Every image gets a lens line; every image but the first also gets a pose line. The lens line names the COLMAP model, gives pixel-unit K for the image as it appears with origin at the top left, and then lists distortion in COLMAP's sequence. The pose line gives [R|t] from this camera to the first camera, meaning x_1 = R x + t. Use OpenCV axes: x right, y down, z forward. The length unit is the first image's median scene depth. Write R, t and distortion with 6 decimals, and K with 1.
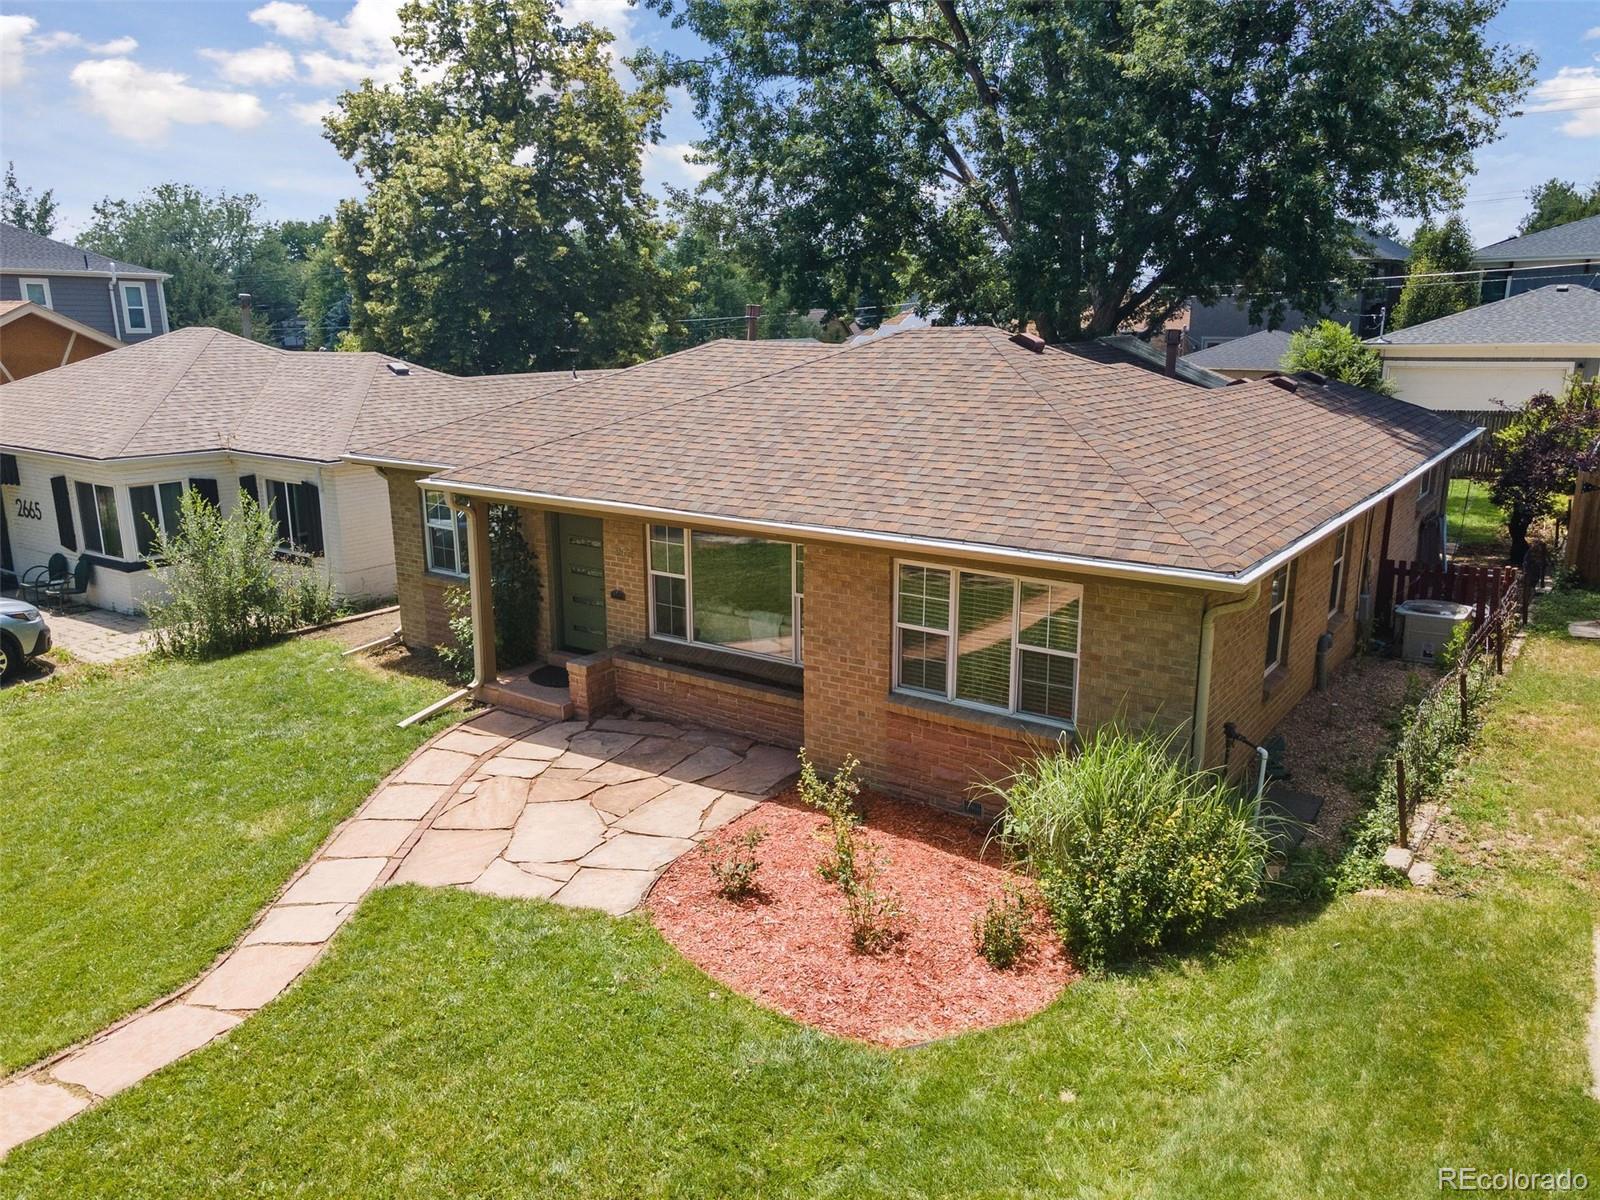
lens RADIAL K [[1149.5, 0, 801.8], [0, 1149.5, 637.4], [0, 0, 1]] dist [0.055005, 0.004143]
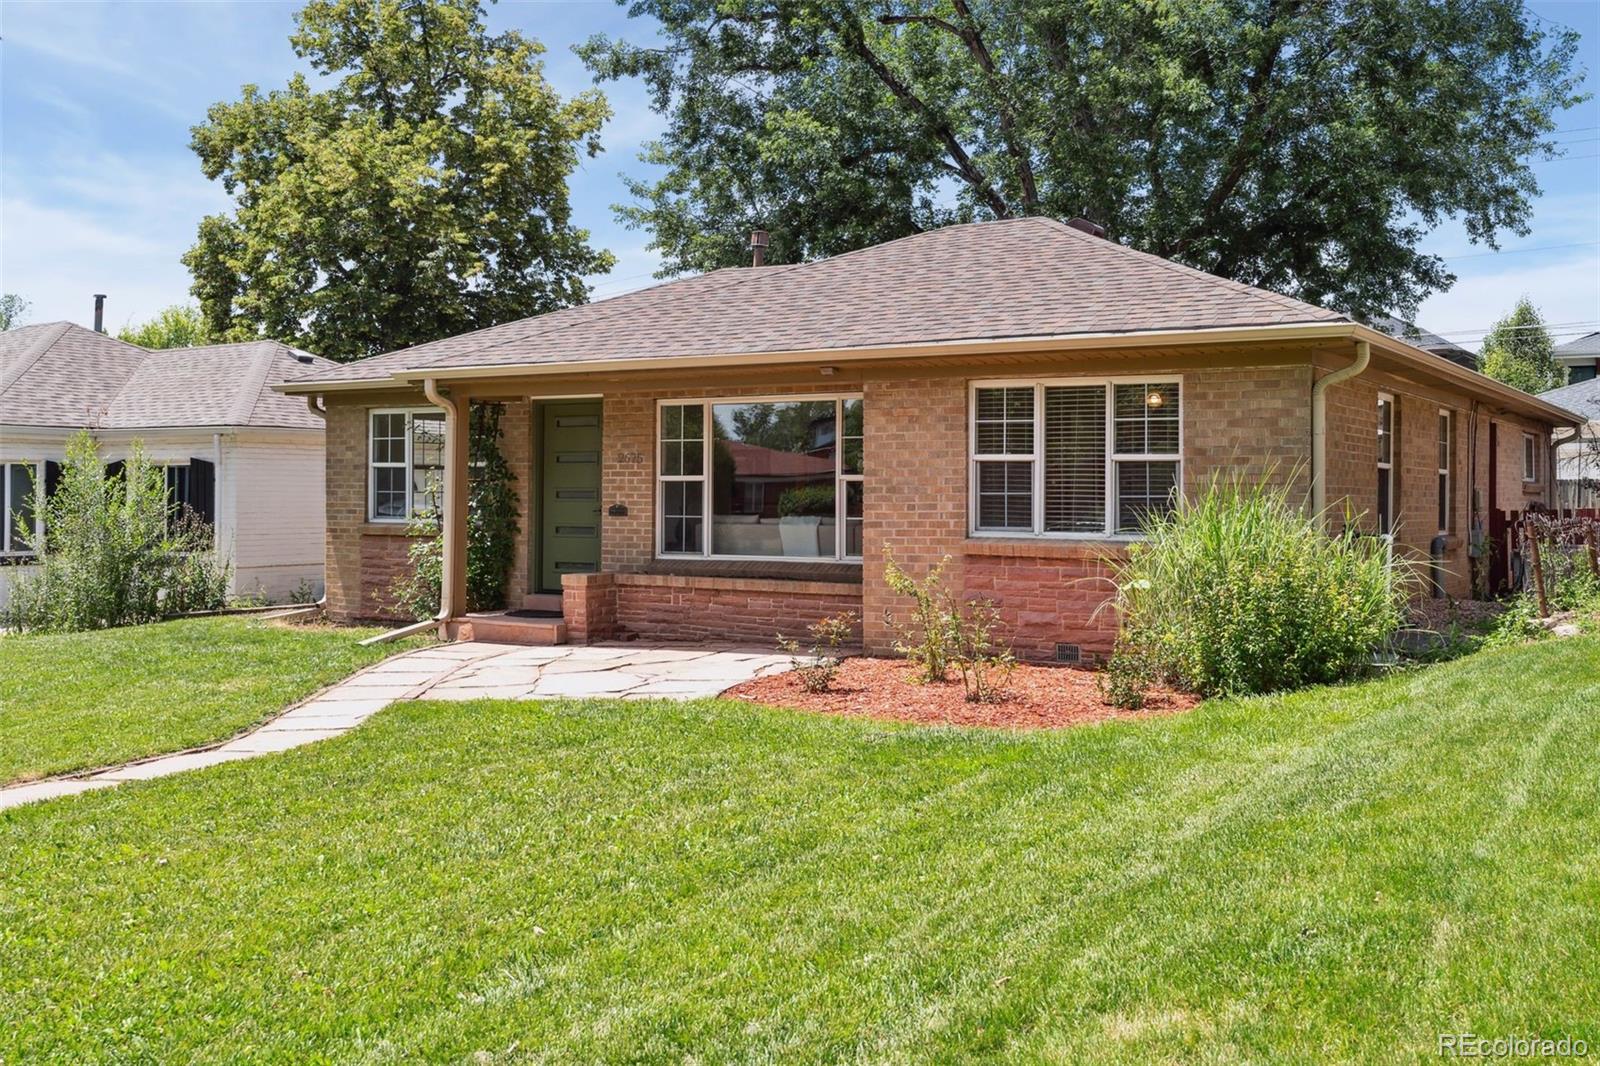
lens RADIAL K [[1602.2, 0, 800.2], [0, 1602.2, 527.8], [0, 0, 1]] dist [0.032088, 0.000000]
pose [[0.998277, 0.003991, 0.058534, -0.052549], [0.010531, 0.969290, -0.245695, 0.146389], [-0.057717, 0.245888, 0.967578, -0.077883]]
